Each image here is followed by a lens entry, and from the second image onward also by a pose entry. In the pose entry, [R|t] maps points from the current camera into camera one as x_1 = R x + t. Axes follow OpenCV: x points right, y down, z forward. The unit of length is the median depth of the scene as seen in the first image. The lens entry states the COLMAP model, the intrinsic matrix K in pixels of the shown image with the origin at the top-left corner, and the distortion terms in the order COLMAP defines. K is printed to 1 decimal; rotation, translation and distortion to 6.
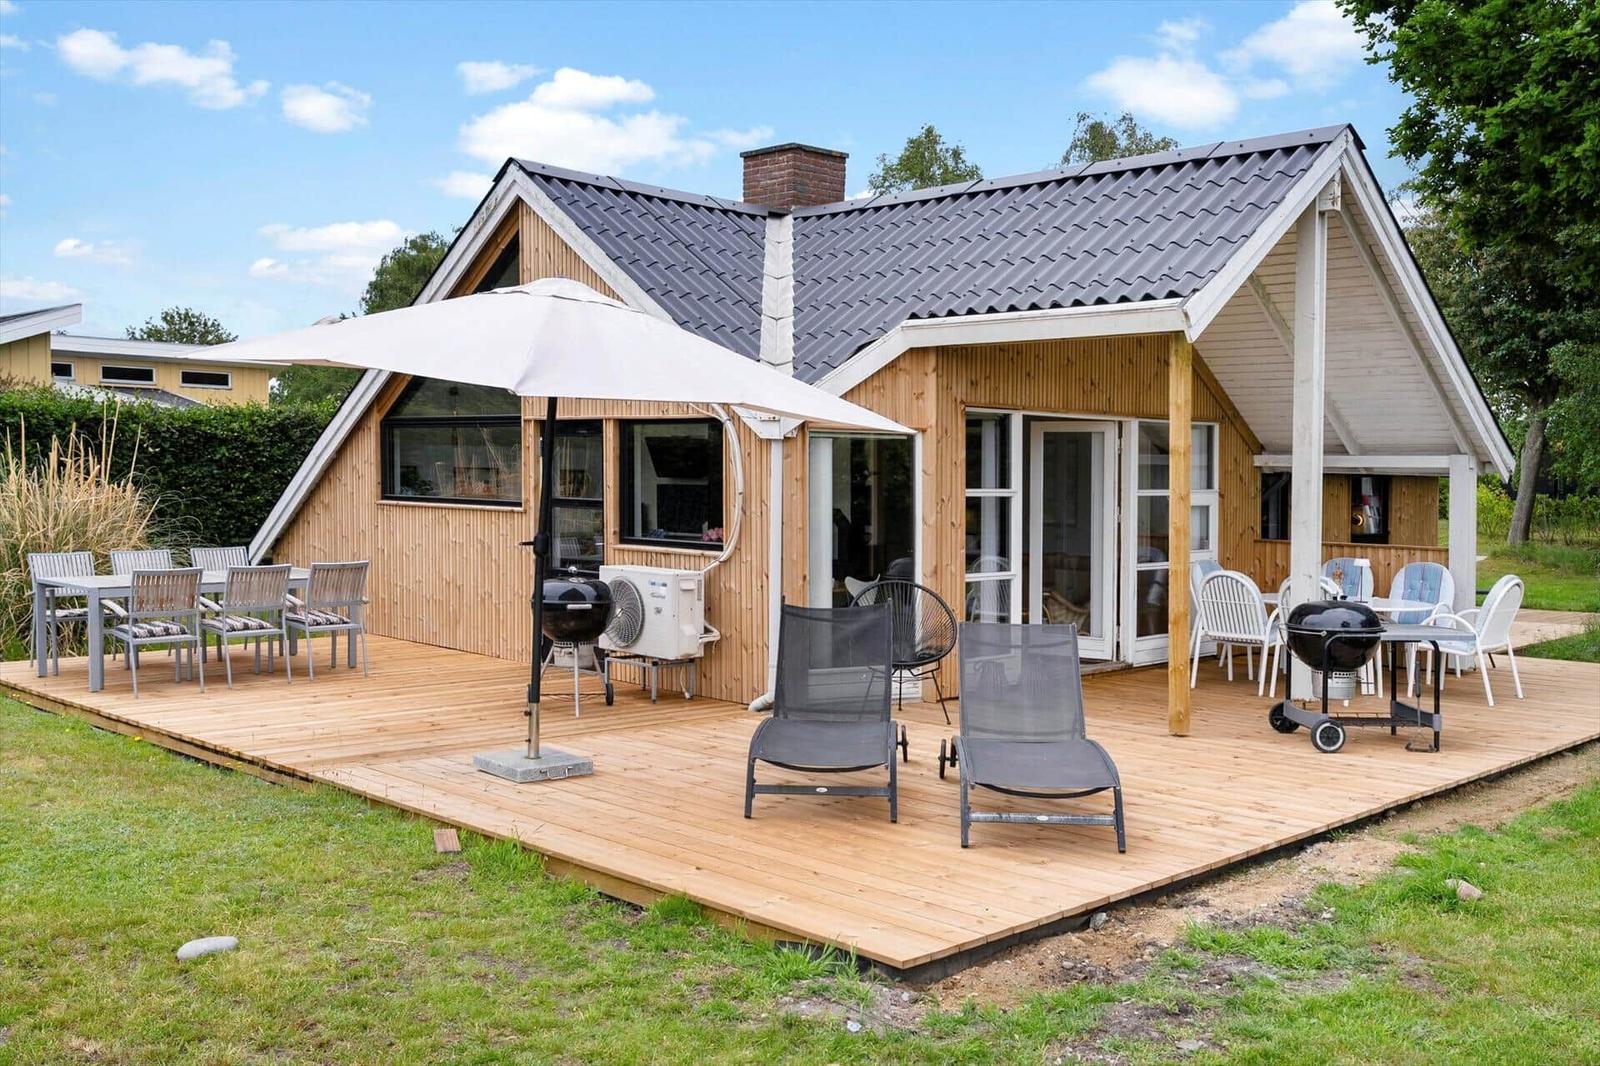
lens RADIAL K [[1605.8, 0, 800.0], [0, 1605.8, 533.0], [0, 0, 1]] dist [-0.014125, 0.003360]
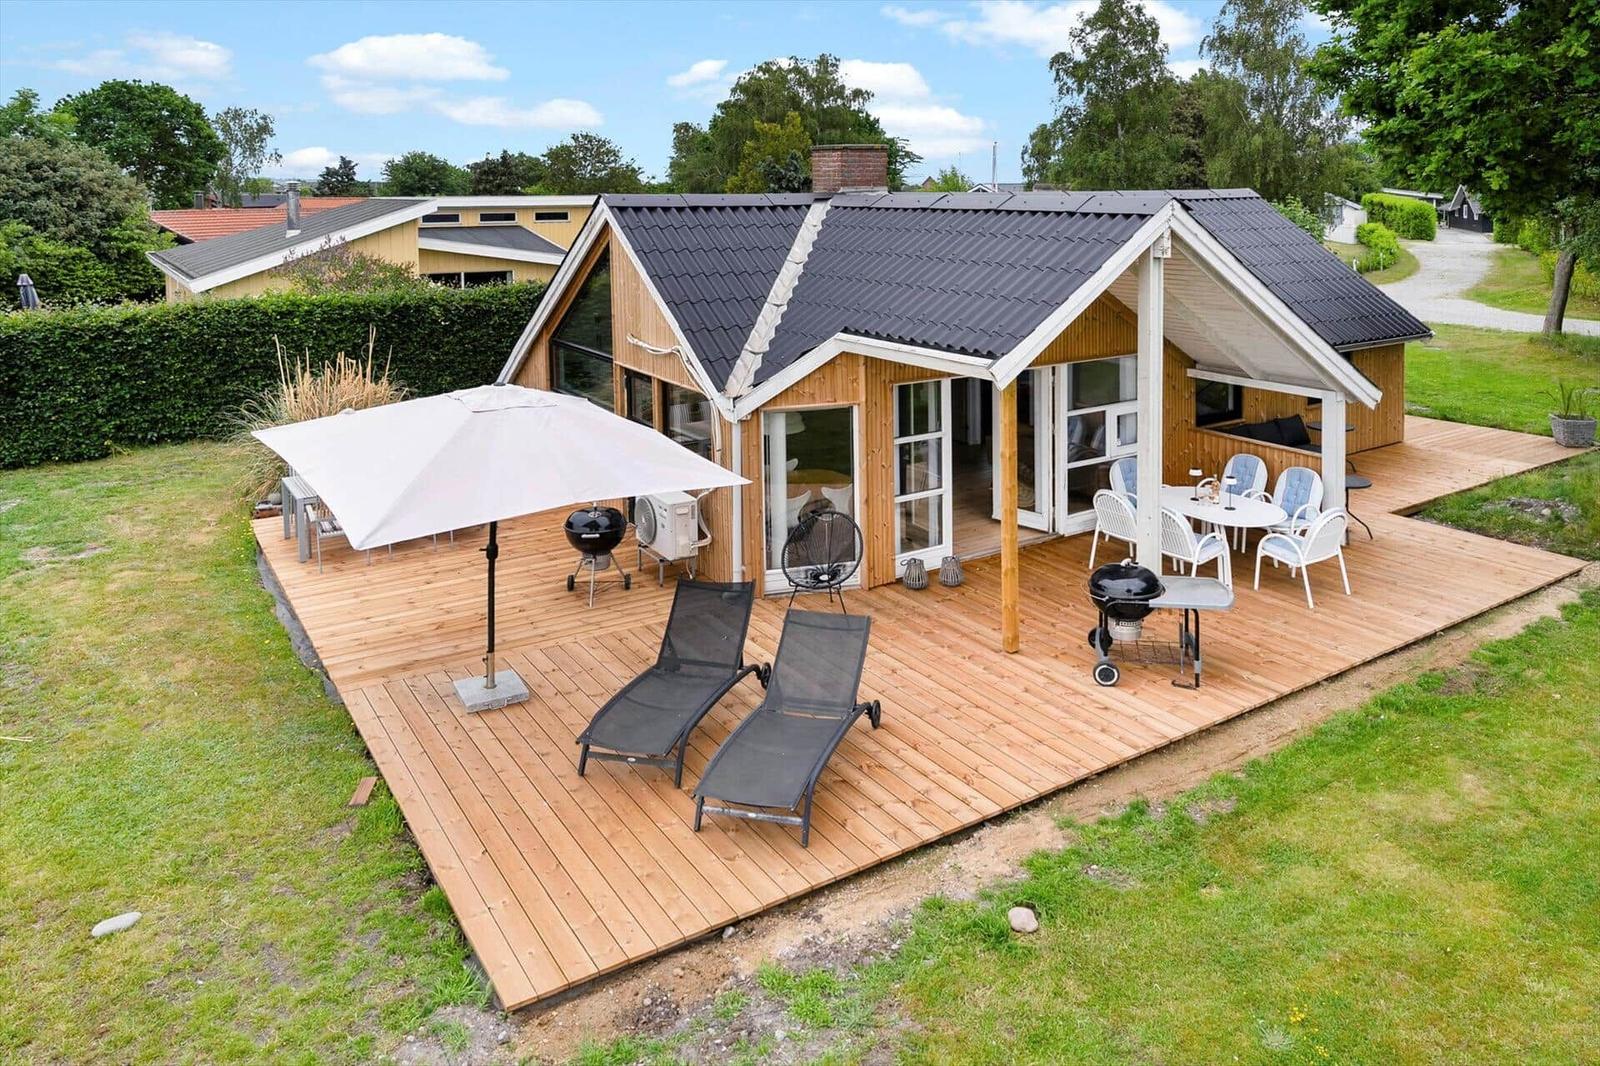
lens RADIAL K [[1128.4, 0, 803.0], [0, 1128.4, 302.0], [0, 0, 1]] dist [-0.004273, -0.003609]
pose [[0.981535, 0.035631, -0.187935, 0.179410], [-0.031034, 0.999144, 0.027346, -0.151094], [0.188748, -0.021008, 0.981801, 0.012189]]
